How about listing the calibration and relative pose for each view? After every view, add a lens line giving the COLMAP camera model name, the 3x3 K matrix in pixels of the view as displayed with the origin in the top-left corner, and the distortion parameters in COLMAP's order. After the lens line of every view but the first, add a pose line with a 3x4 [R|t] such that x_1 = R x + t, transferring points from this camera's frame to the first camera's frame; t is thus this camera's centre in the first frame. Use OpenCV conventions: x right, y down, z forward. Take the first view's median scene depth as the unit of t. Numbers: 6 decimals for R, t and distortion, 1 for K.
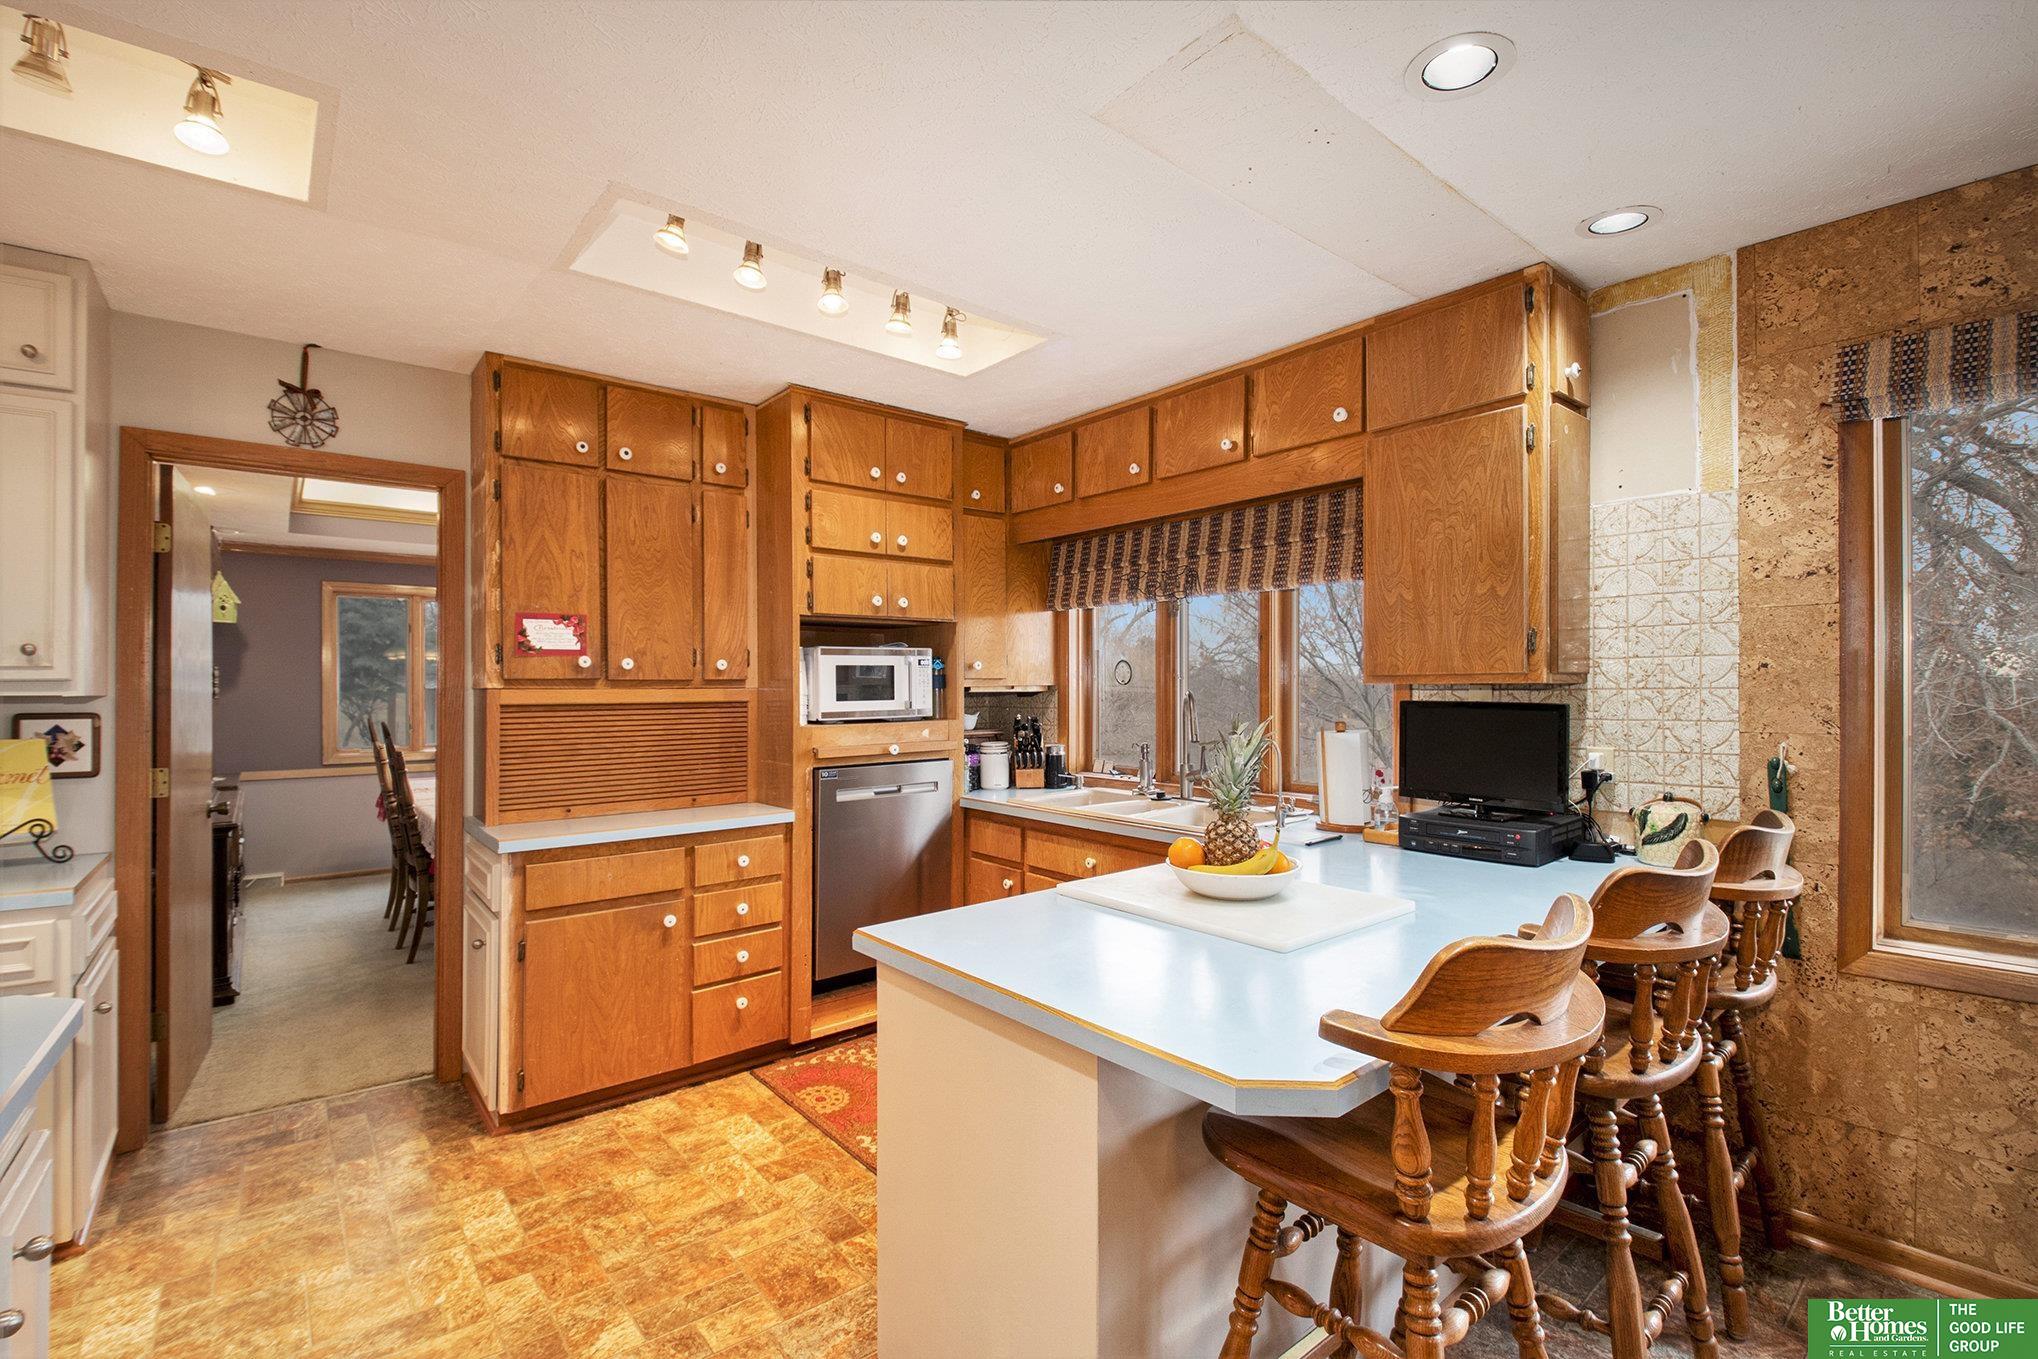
lens RADIAL K [[892.3, 0, 986.8], [0, 892.3, 699.3], [0, 0, 1]] dist [0.021051, -0.042552]
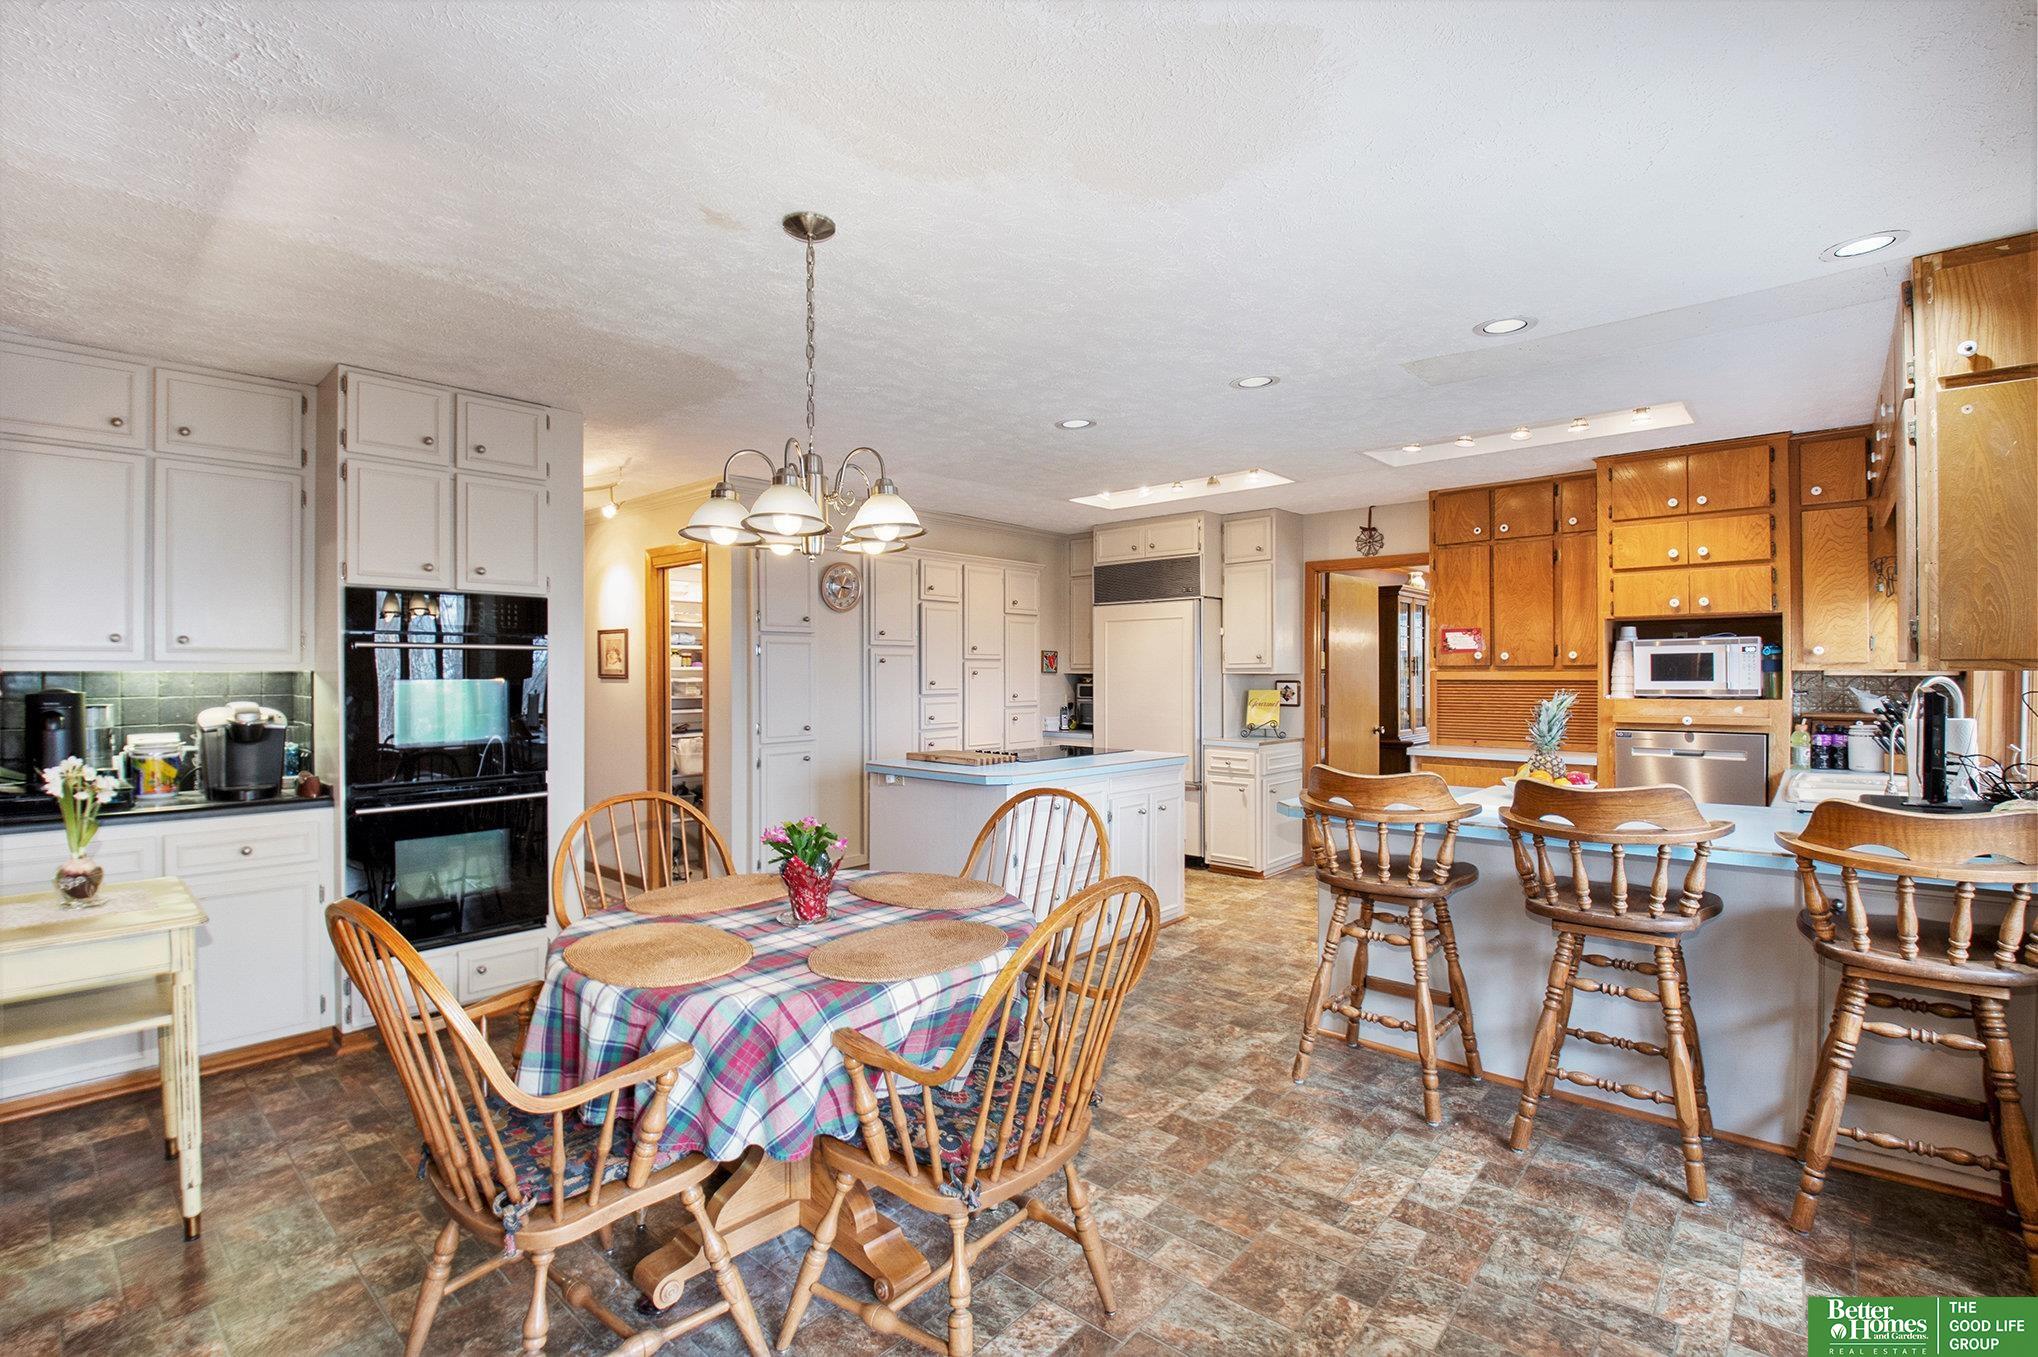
lens RADIAL K [[861.9, 0, 1049.6], [0, 861.9, 679.7], [0, 0, 1]] dist [0.000041, -0.009317]
pose [[0.184760, 0.012722, -0.982701, 1.039158], [-0.011514, 0.999876, 0.010780, -0.003892], [0.982716, 0.009323, 0.184884, -0.113261]]
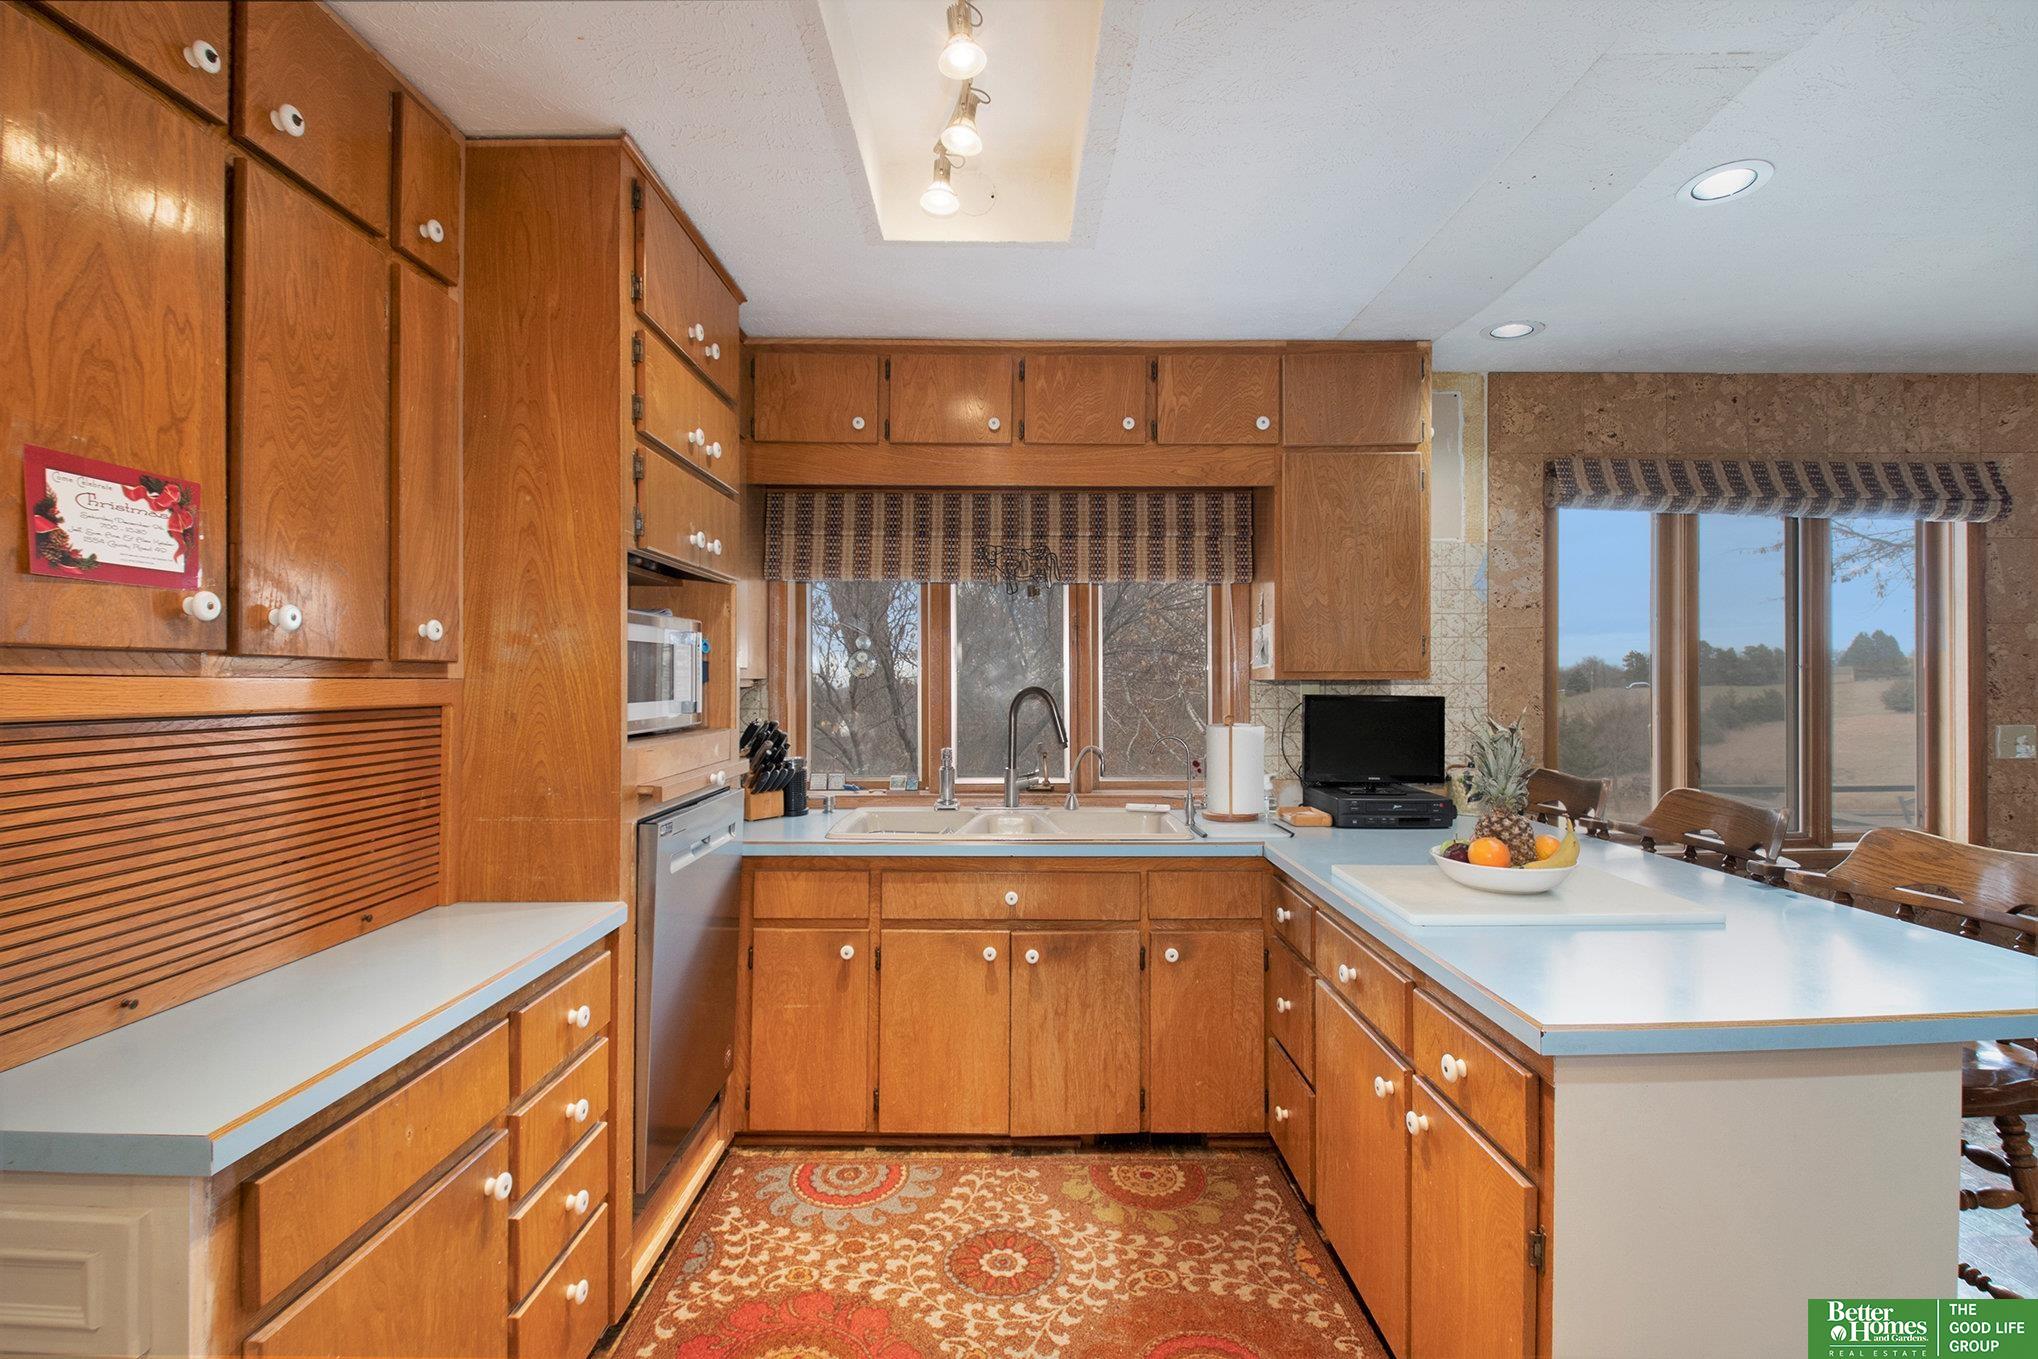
lens RADIAL K [[919.2, 0, 1009.9], [0, 919.2, 686.4], [0, 0, 1]] dist [-0.001807, -0.012281]
pose [[0.618995, 0.002362, 0.785392, -0.551784], [0.007541, 0.999932, -0.008950, -0.001141], [-0.785359, 0.011463, 0.618934, 0.494731]]
